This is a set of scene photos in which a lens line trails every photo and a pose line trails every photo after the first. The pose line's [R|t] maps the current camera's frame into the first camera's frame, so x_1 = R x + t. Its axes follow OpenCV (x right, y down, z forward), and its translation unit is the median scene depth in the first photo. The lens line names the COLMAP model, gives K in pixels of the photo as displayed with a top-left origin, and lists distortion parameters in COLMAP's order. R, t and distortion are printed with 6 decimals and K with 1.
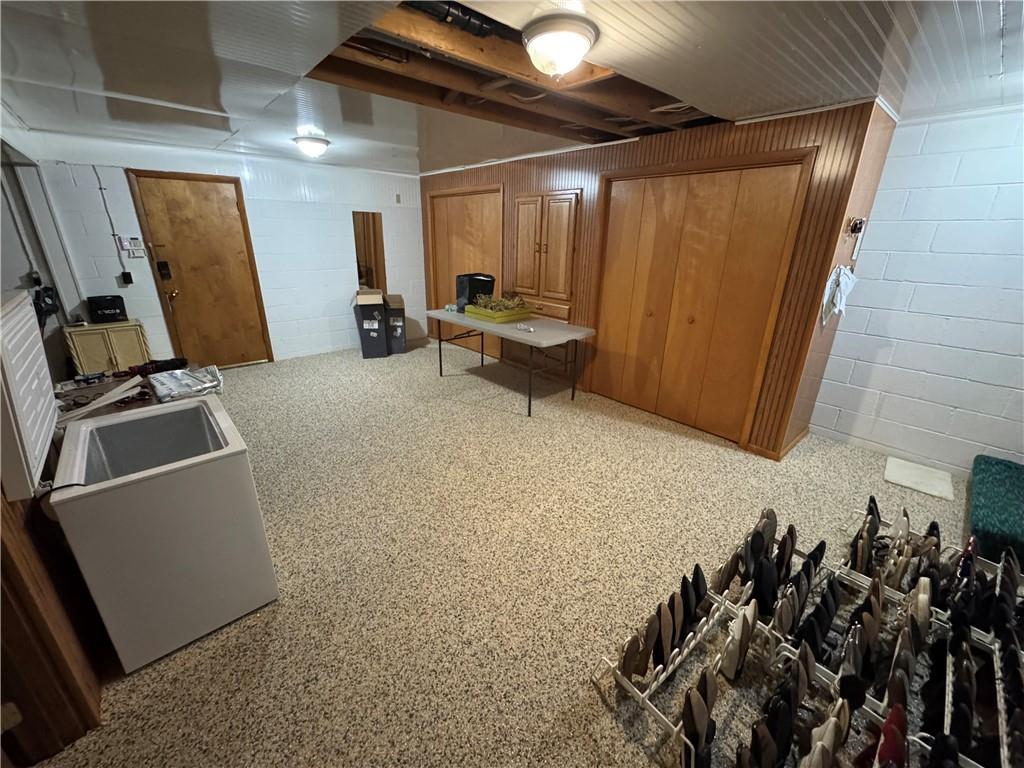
lens RADIAL K [[401.3, 0, 515.2], [0, 401.3, 385.4], [0, 0, 1]] dist [-0.001315, 0.000007]
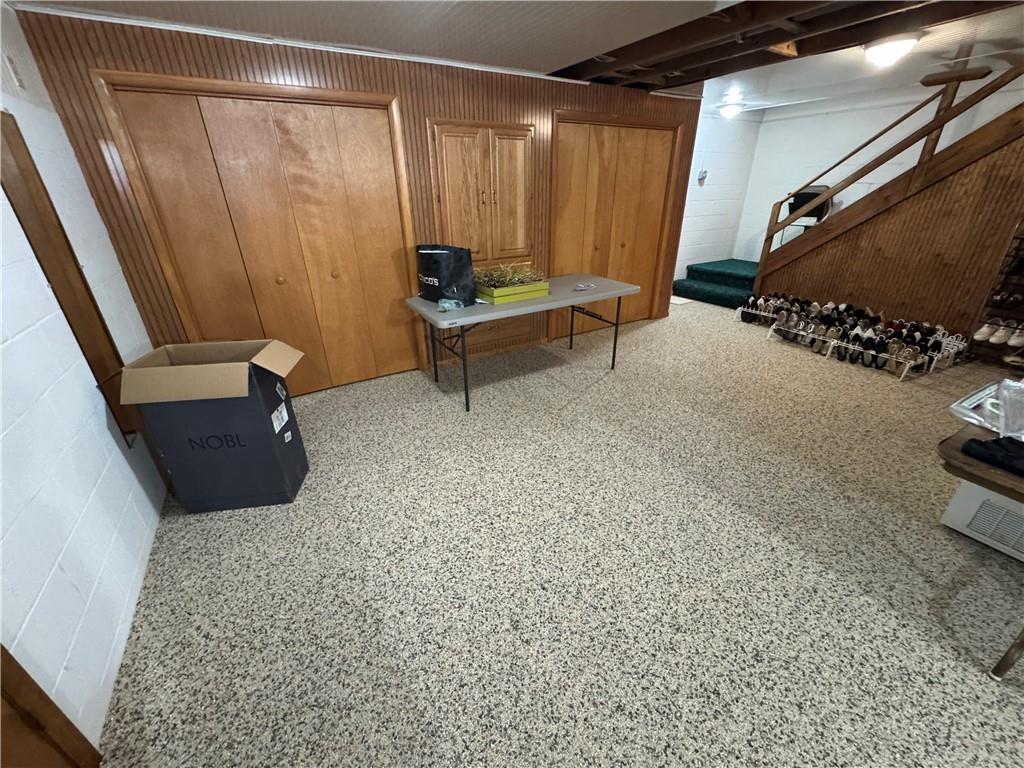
lens RADIAL K [[409.1, 0, 510.9], [0, 409.1, 382.8], [0, 0, 1]] dist [-0.003243, 0.000179]
pose [[0.207913, -0.446579, 0.870253, -0.919996], [0.355631, 0.863320, 0.358057, -0.349016], [-0.911208, 0.235044, 0.338312, 0.899462]]
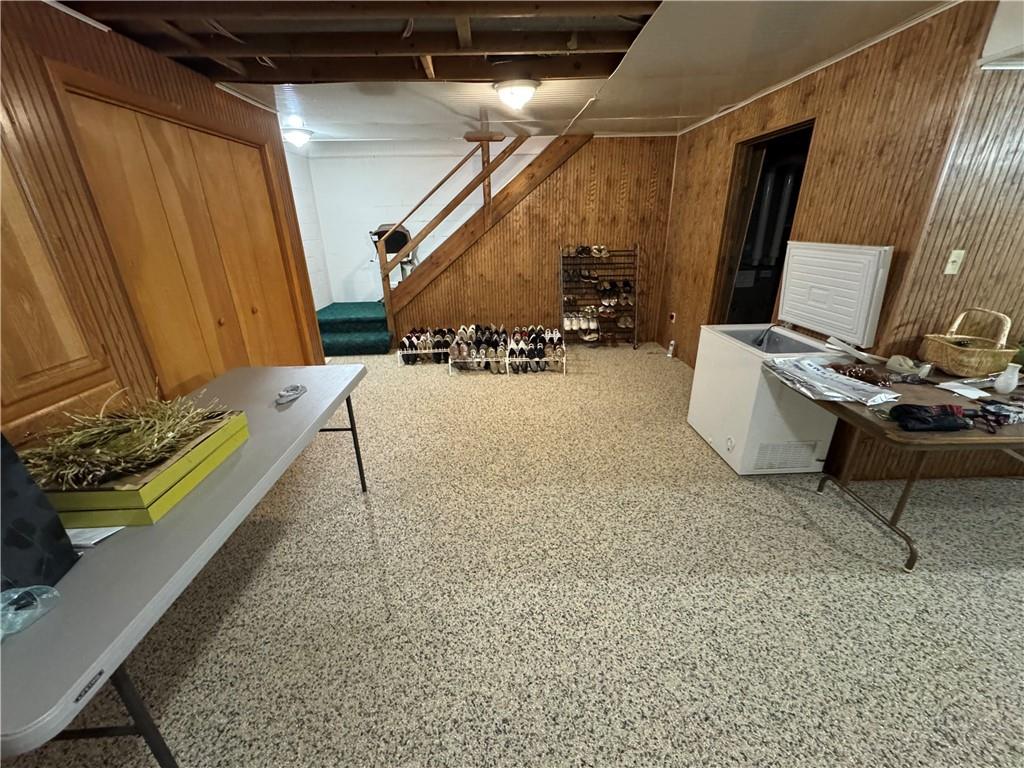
lens RADIAL K [[409.1, 0, 510.9], [0, 409.1, 382.8], [0, 0, 1]] dist [-0.003243, 0.000179]
pose [[-0.753872, -0.249305, 0.607885, -0.505113], [0.229669, 0.766851, 0.599326, -0.403547], [-0.615573, 0.591427, -0.520850, 1.101919]]
